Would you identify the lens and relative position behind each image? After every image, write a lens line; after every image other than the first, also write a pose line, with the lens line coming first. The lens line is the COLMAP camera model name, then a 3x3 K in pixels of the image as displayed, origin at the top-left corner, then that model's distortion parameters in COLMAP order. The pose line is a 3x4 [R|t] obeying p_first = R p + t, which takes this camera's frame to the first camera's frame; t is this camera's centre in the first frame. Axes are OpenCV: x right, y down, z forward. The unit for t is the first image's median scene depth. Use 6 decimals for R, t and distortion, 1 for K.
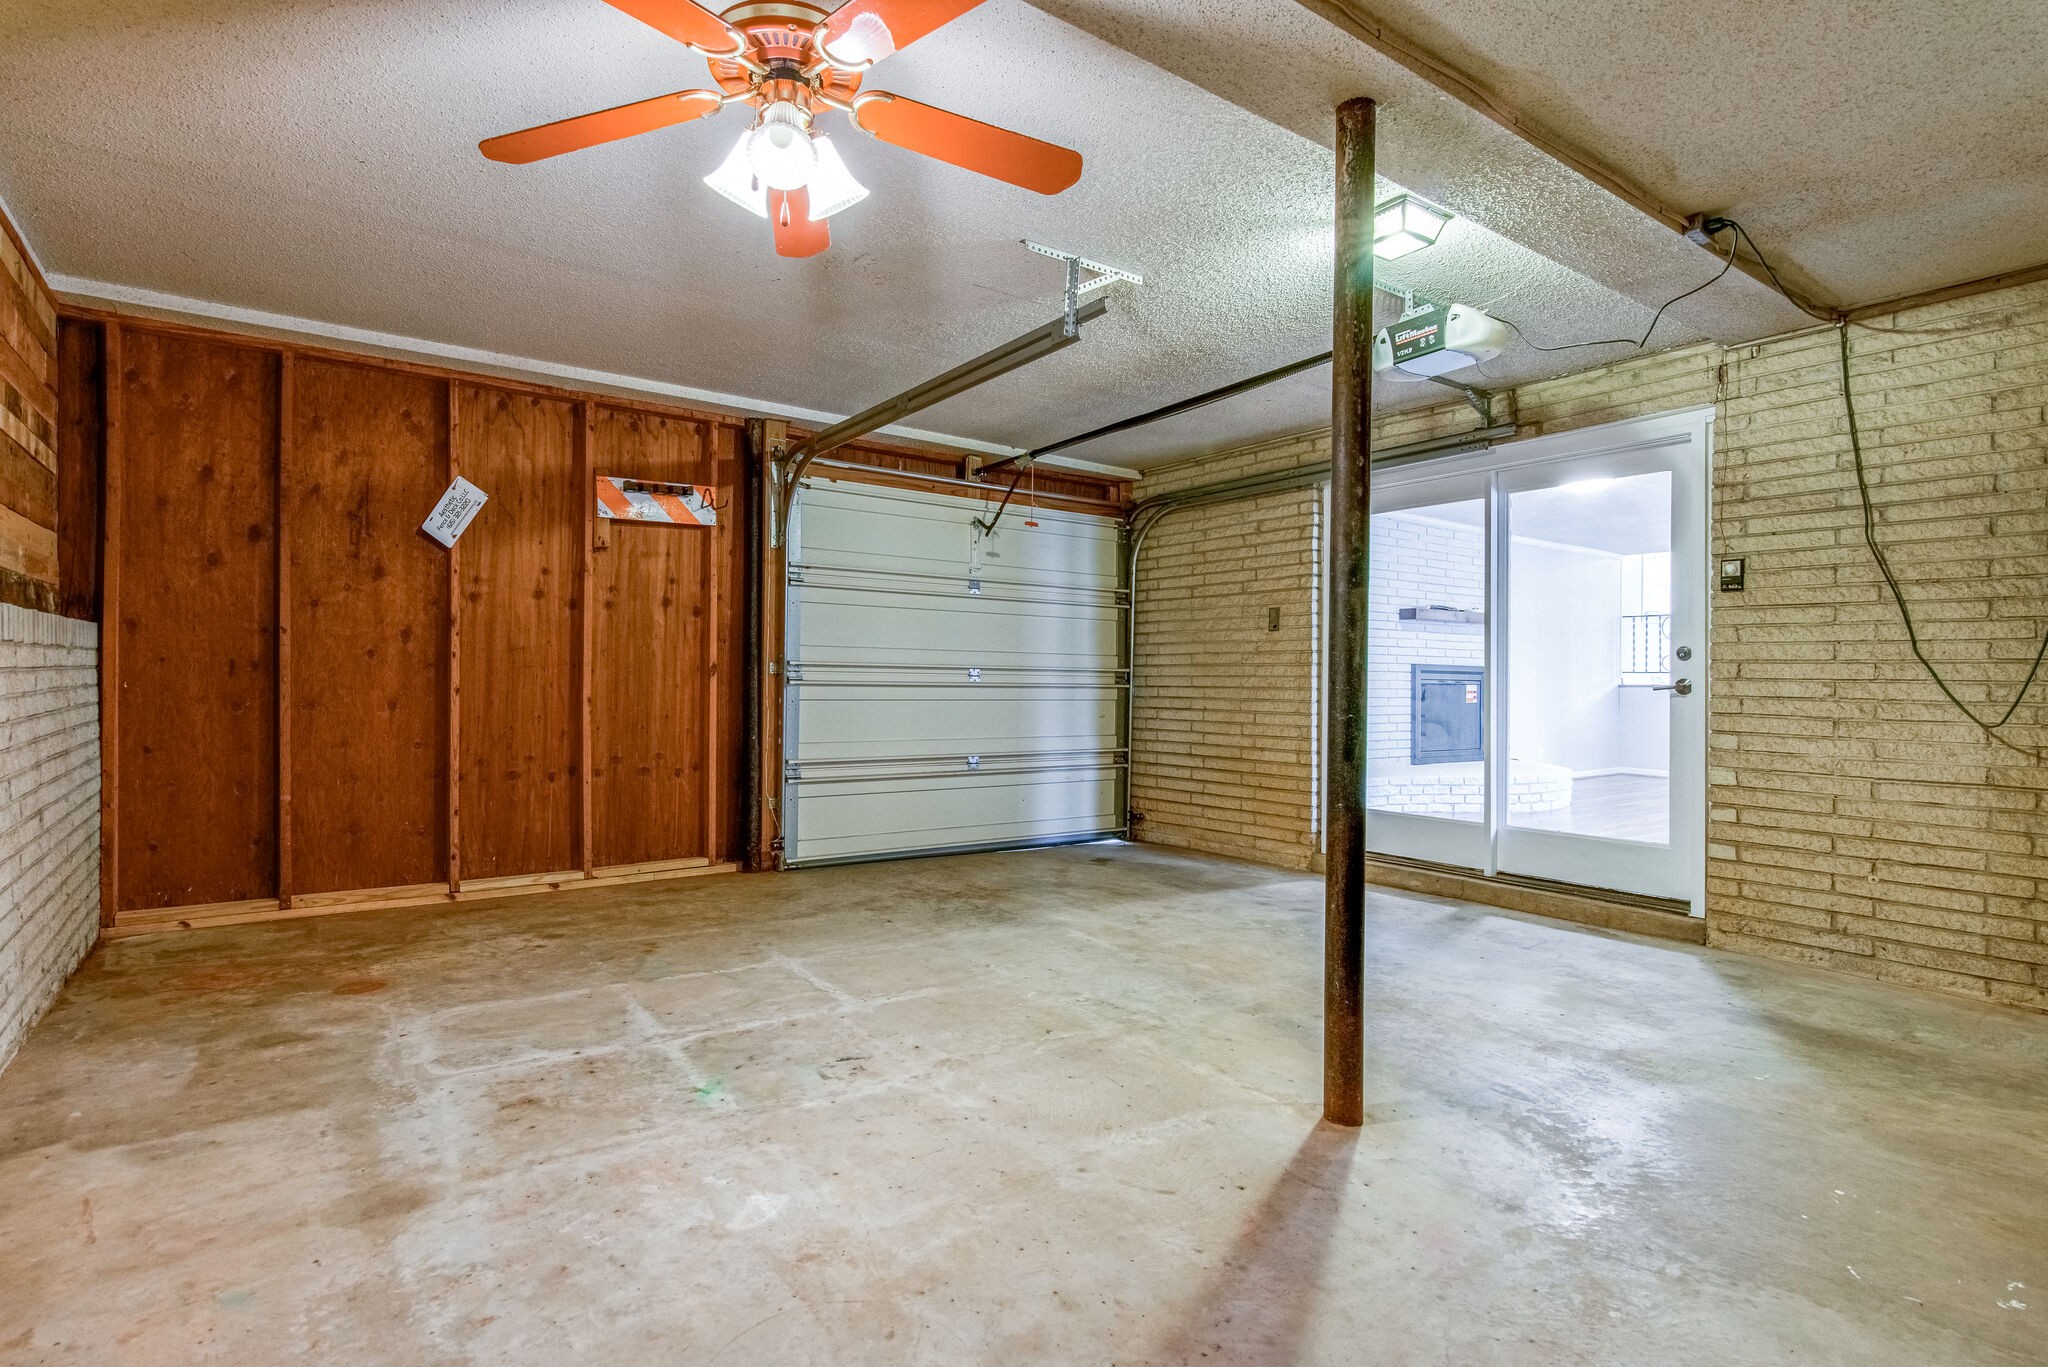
lens RADIAL K [[1016.3, 0, 1008.1], [0, 1016.3, 682.8], [0, 0, 1]] dist [0.003319, -0.002002]
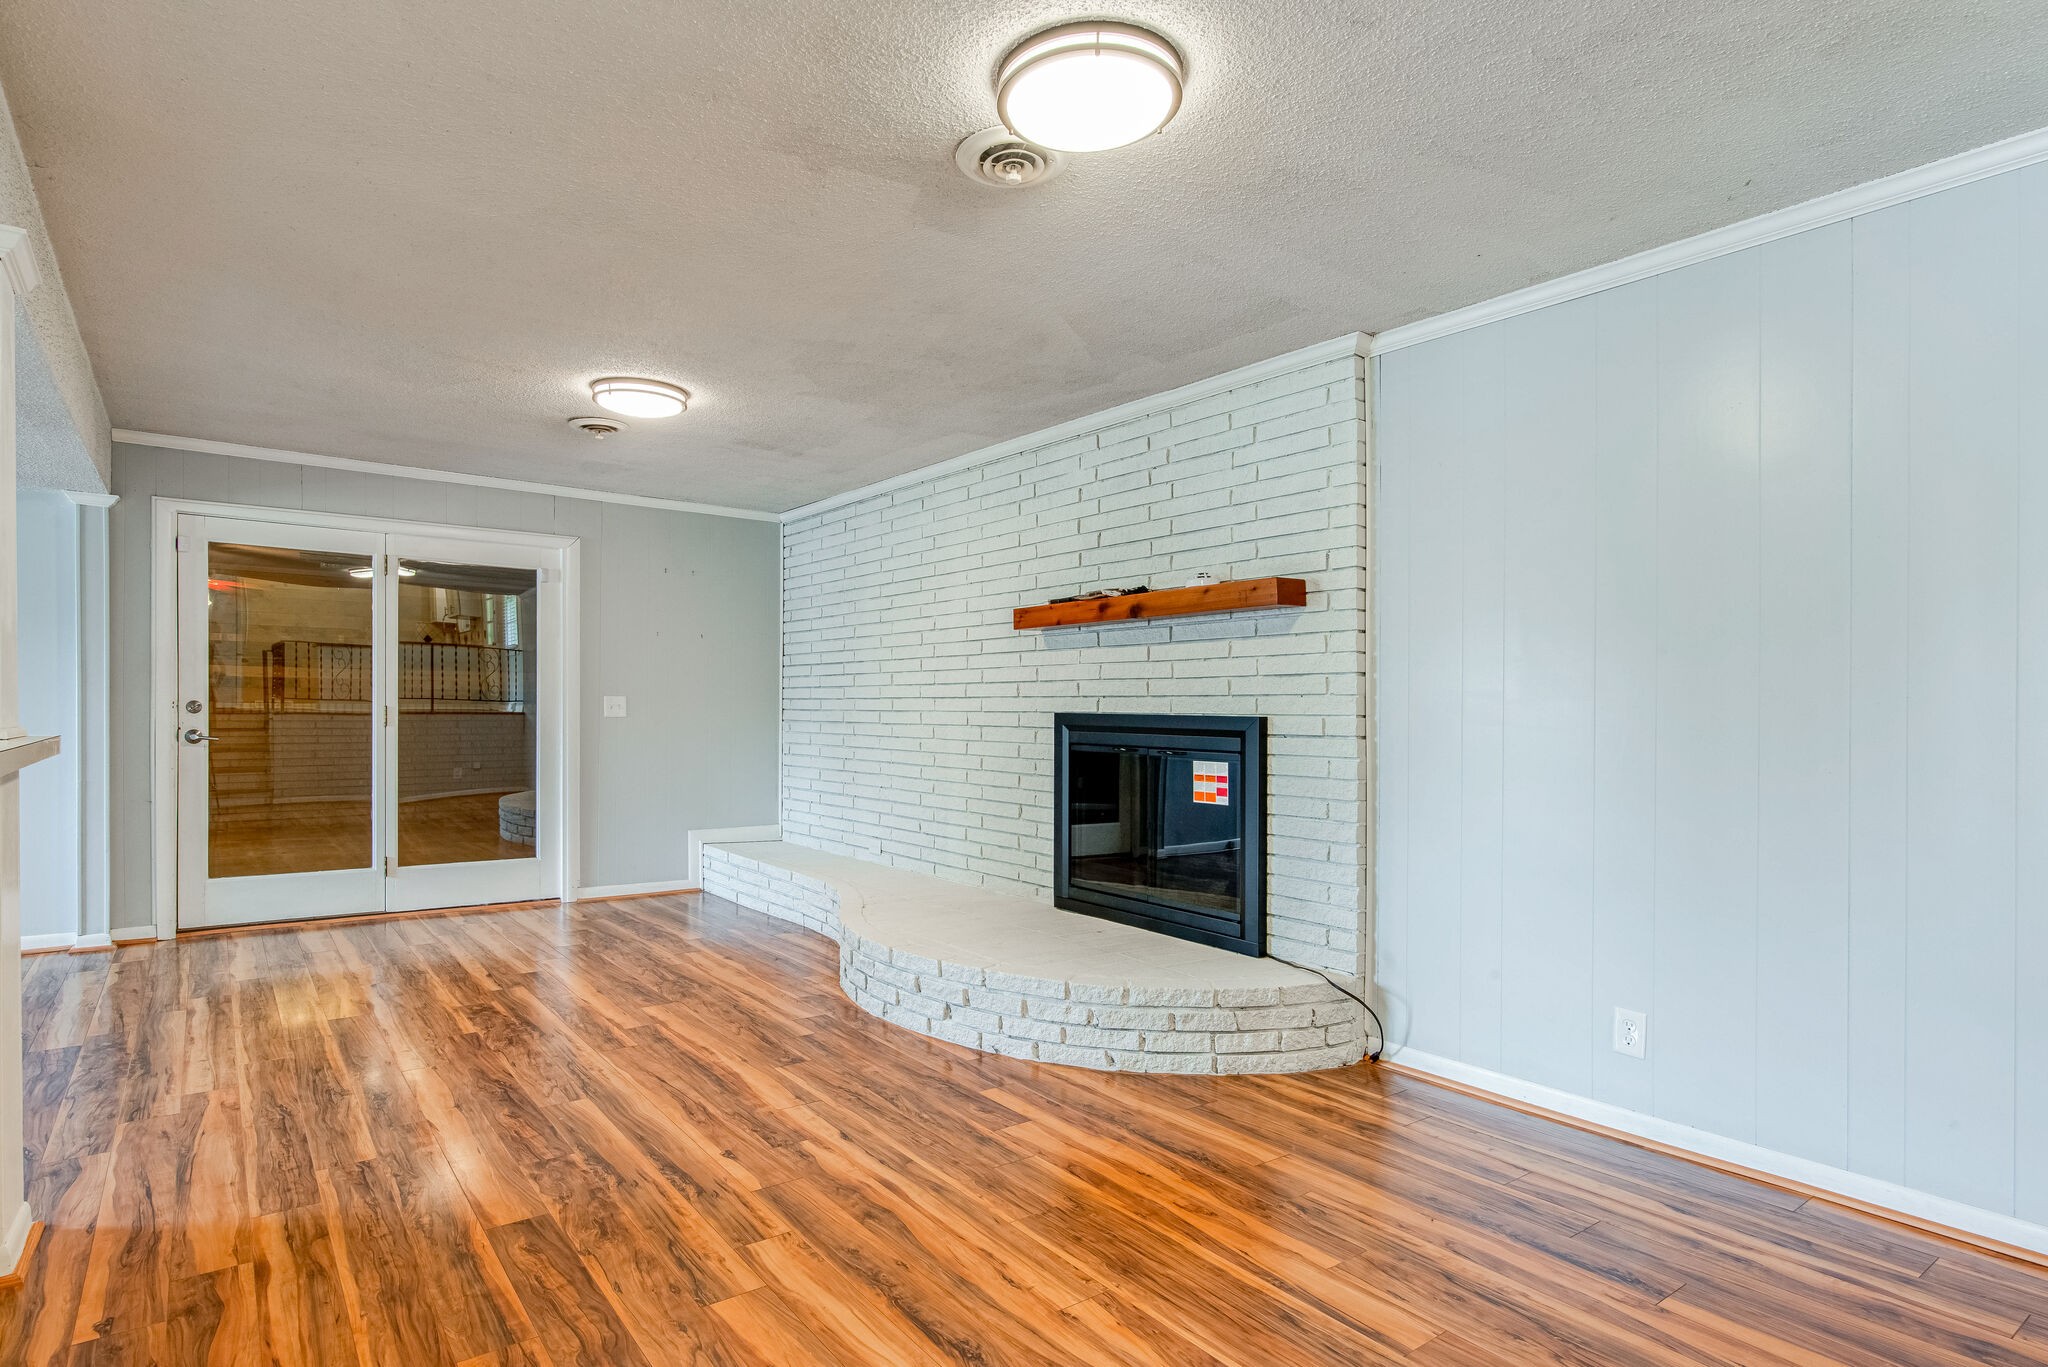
lens RADIAL K [[1087.1, 0, 981.0], [0, 1087.1, 722.6], [0, 0, 1]] dist [-0.003655, 0.000524]
pose [[-0.012676, 0.000777, -0.999919, 0.909946], [-0.016141, 0.999869, 0.000982, -0.012772], [0.999789, 0.016152, -0.012661, 0.924182]]
